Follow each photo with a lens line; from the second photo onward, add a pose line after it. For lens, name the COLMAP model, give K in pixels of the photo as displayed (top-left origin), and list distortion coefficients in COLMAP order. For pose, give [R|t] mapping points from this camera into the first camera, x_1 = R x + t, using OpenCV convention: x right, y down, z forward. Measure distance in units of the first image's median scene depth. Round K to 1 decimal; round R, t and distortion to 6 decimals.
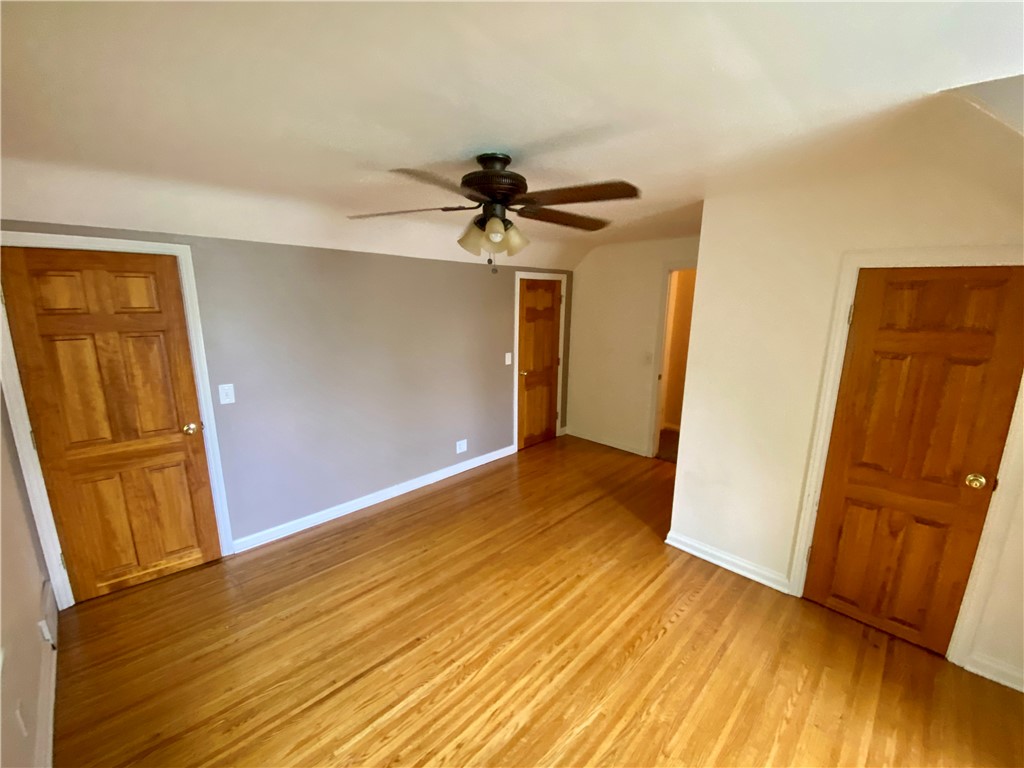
lens RADIAL K [[417.7, 0, 507.0], [0, 417.7, 388.4], [0, 0, 1]] dist [0.045329, -0.026389]
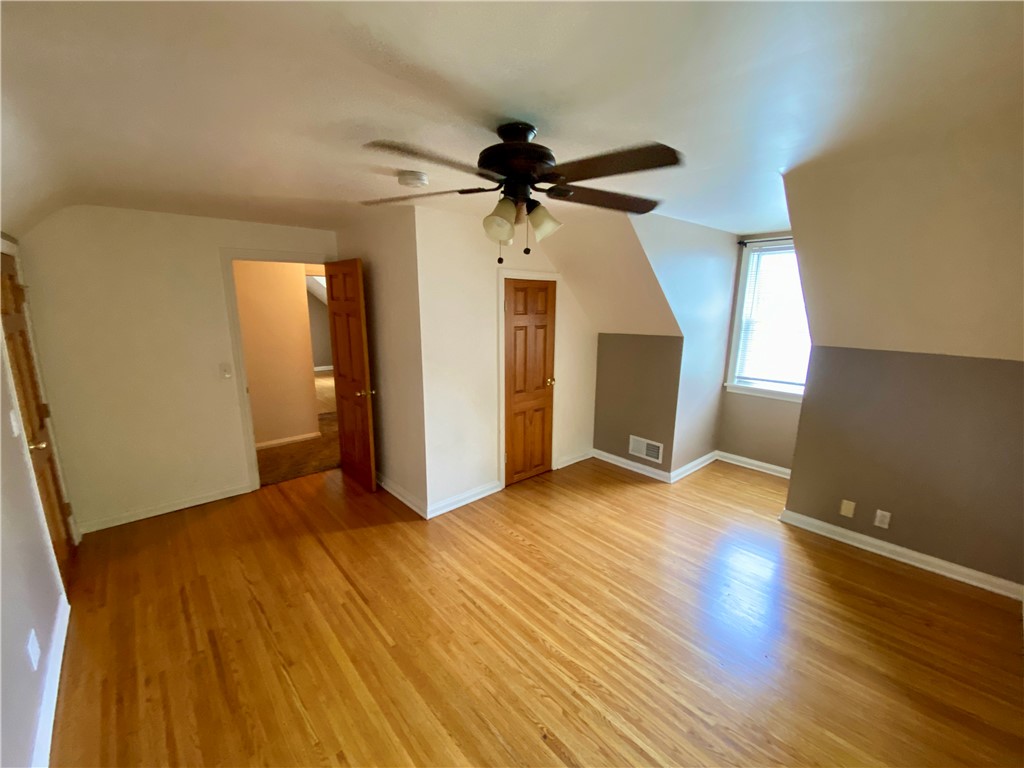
lens RADIAL K [[417.7, 0, 507.0], [0, 417.7, 388.4], [0, 0, 1]] dist [0.045329, -0.026389]
pose [[0.061898, -0.221279, 0.973244, -0.859830], [0.205763, 0.956996, 0.204498, -0.202102], [-0.976642, 0.187600, 0.104767, 0.892957]]
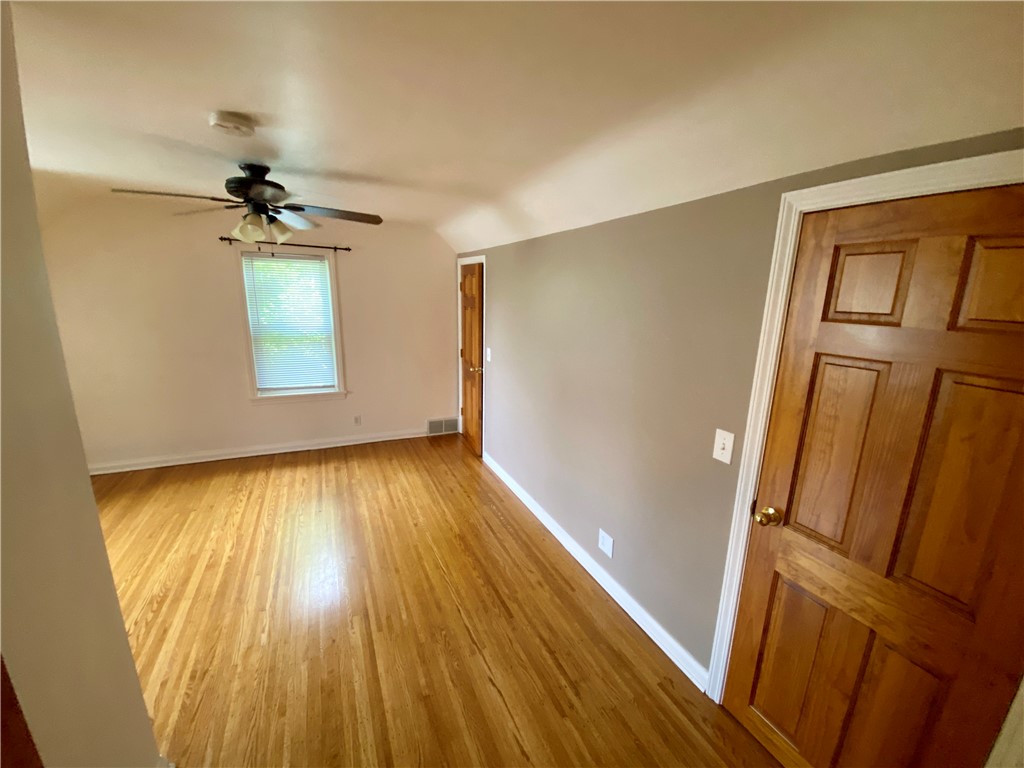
lens RADIAL K [[417.7, 0, 507.0], [0, 417.7, 388.4], [0, 0, 1]] dist [0.045329, -0.026389]
pose [[-0.359608, 0.197255, -0.912016, 0.865506], [-0.210790, 0.934962, 0.285332, -0.397485], [0.908983, 0.294851, -0.294640, 1.980871]]
